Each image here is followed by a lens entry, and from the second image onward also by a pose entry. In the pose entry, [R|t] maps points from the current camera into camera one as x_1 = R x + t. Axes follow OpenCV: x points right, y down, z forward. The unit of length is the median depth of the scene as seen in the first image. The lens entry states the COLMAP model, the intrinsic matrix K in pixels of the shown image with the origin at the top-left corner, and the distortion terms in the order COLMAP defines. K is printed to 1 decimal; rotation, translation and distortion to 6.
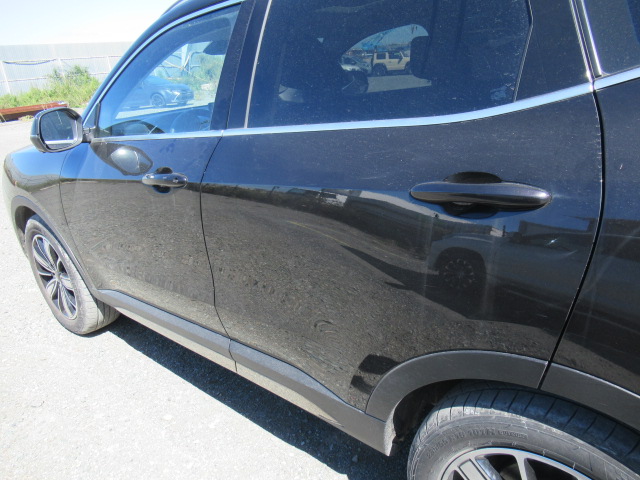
lens RADIAL K [[479.0, 0, 316.2], [0, 479.0, 224.2], [0, 0, 1]] dist [-0.003282, 0.001982]
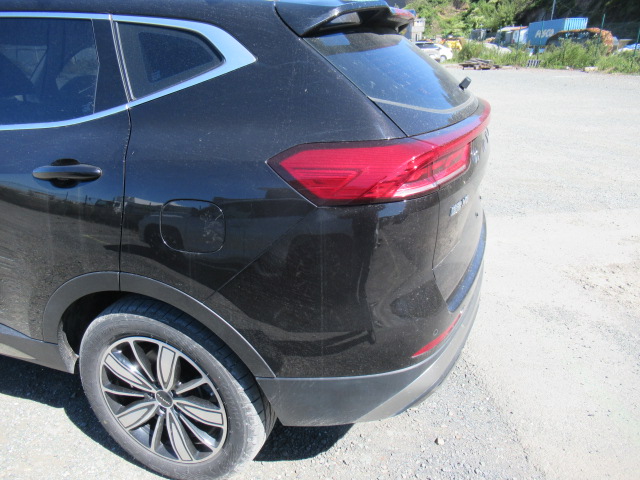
lens RADIAL K [[479.0, 0, 321.0], [0, 479.0, 238.4], [0, 0, 1]] dist [-0.003282, 0.001982]
pose [[0.931368, -0.078350, 0.355548, 0.515311], [0.067553, 0.996801, 0.042701, 0.136185], [-0.357756, -0.015752, 0.933682, -0.742754]]
